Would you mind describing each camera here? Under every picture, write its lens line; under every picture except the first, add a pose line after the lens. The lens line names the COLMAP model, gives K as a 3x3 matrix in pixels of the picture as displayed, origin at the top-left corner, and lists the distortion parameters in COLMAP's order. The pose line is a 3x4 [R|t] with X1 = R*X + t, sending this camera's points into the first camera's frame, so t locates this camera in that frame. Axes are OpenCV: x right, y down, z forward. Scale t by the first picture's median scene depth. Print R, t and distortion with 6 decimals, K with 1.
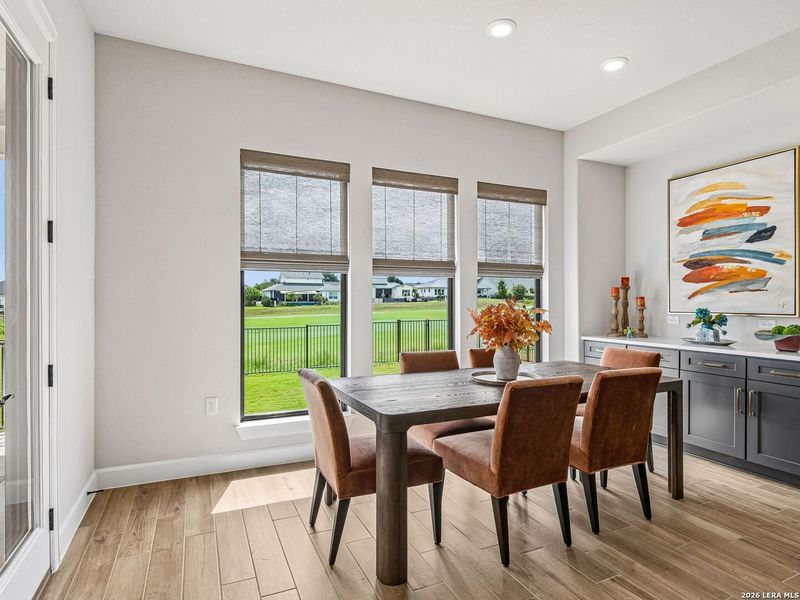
lens RADIAL K [[452.4, 0, 402.6], [0, 452.4, 299.2], [0, 0, 1]] dist [-0.005007, -0.005992]
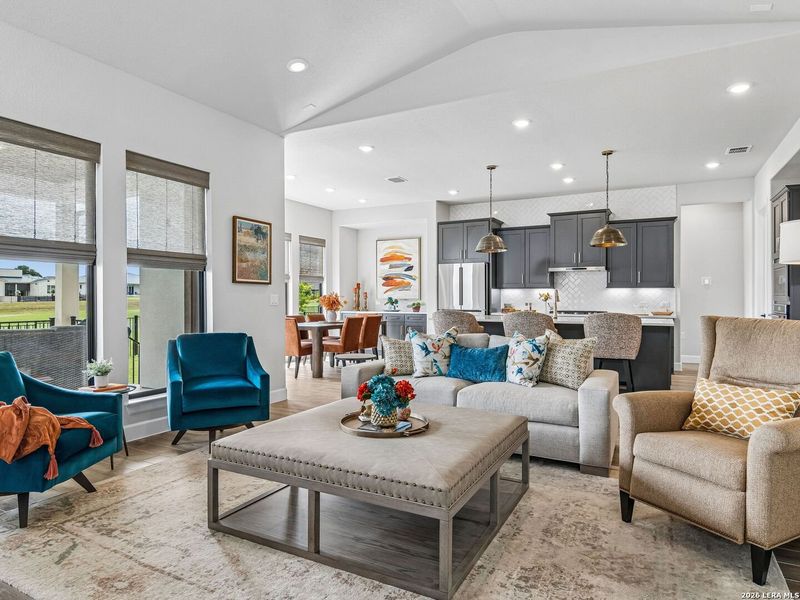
lens RADIAL K [[497.2, 0, 400.7], [0, 497.2, 299.8], [0, 0, 1]] dist [-0.004305, -0.004546]
pose [[0.796336, -0.003468, 0.604845, -0.834386], [0.000666, 0.999988, 0.004856, 0.019669], [-0.604855, -0.003464, 0.796328, -1.074246]]
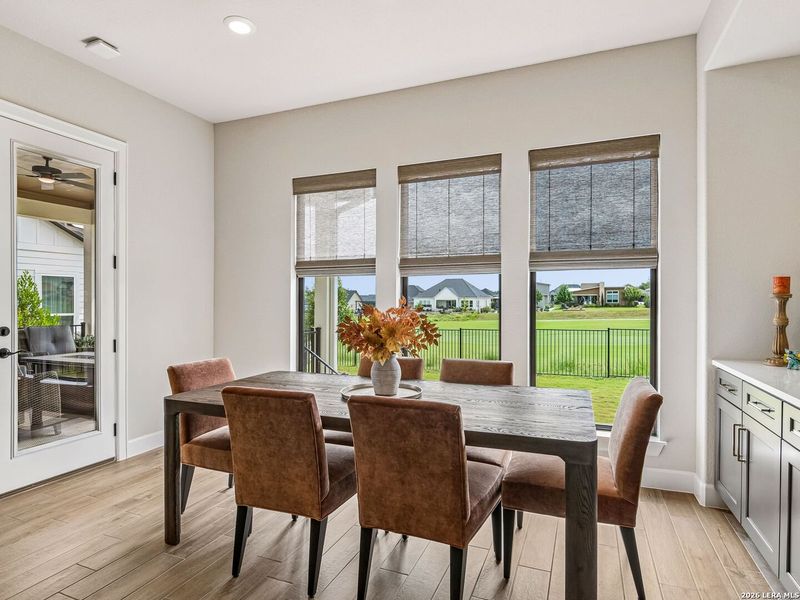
lens RADIAL K [[452.4, 0, 396.8], [0, 452.4, 301.5], [0, 0, 1]] dist [-0.005007, -0.005992]
pose [[0.677527, -0.001900, -0.735496, 0.594364], [0.004929, 0.999986, 0.001957, 0.000300], [0.735482, -0.004951, 0.677526, 0.301028]]
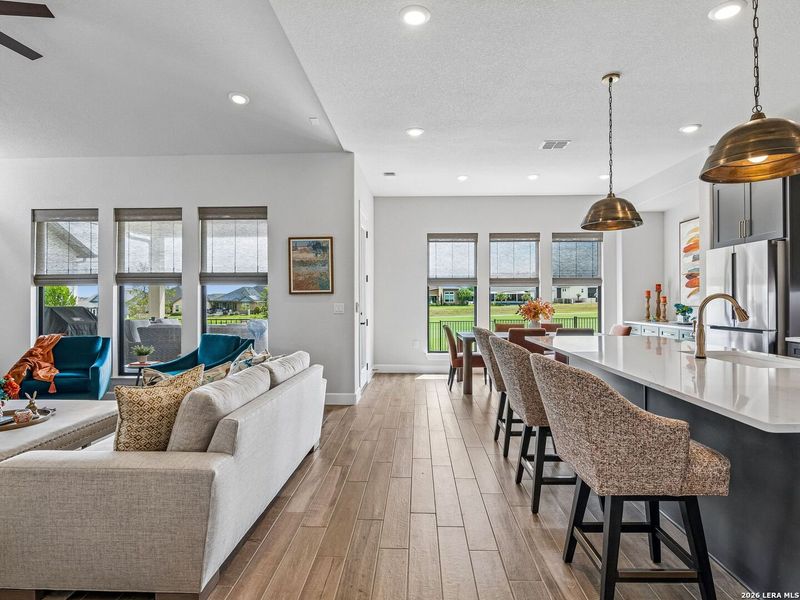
lens RADIAL K [[452.4, 0, 398.7], [0, 452.4, 302.6], [0, 0, 1]] dist [-0.005007, -0.005992]
pose [[0.891286, -0.000562, -0.453441, 0.437743], [0.003953, 0.999971, 0.006531, 0.001843], [0.453424, -0.007614, 0.891263, -0.880759]]
